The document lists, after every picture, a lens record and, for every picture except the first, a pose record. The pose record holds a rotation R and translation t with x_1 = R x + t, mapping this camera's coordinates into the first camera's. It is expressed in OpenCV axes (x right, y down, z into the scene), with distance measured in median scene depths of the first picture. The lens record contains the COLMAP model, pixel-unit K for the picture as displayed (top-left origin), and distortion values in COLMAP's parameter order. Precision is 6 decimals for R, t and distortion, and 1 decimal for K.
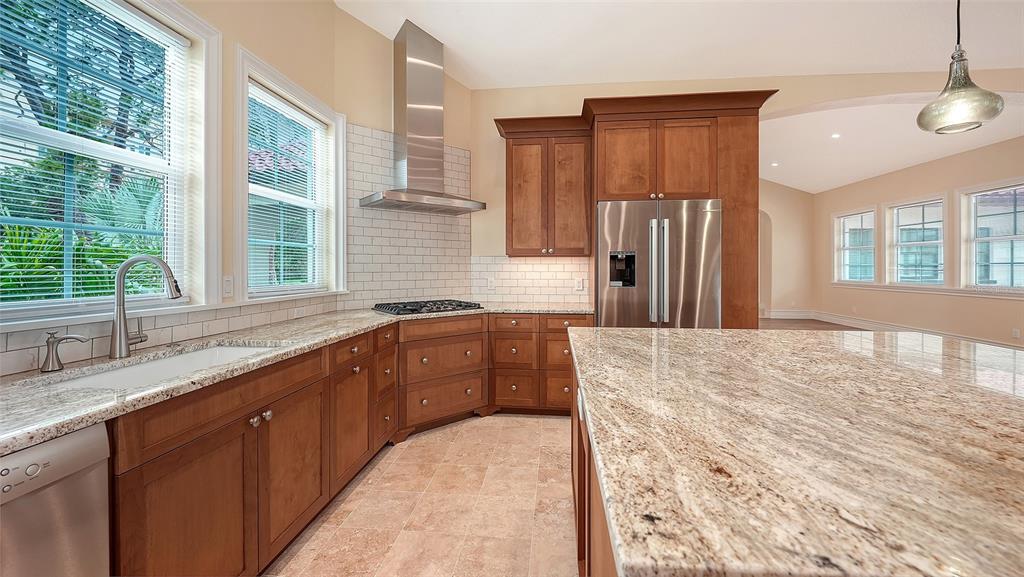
lens RADIAL K [[384.3, 0, 516.3], [0, 384.3, 267.7], [0, 0, 1]] dist [-0.000274, -0.000559]
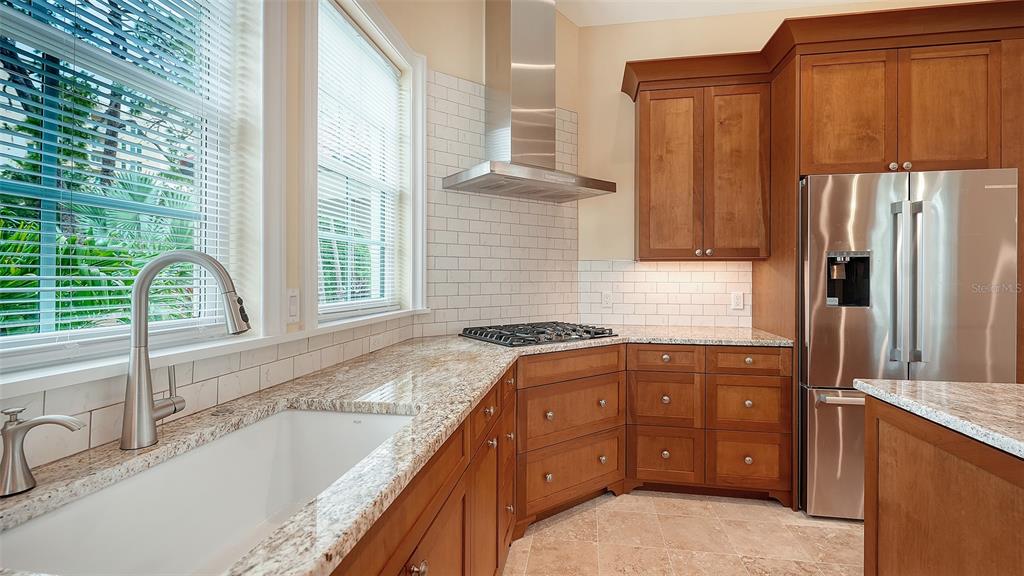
lens RADIAL K [[446.1, 0, 510.0], [0, 446.1, 276.4], [0, 0, 1]] dist [-0.001457, 0.000261]
pose [[0.997559, 0.001682, -0.069803, -0.231002], [-0.001827, 0.999996, -0.002010, 0.001702], [0.069800, 0.002132, 0.997559, 0.203469]]
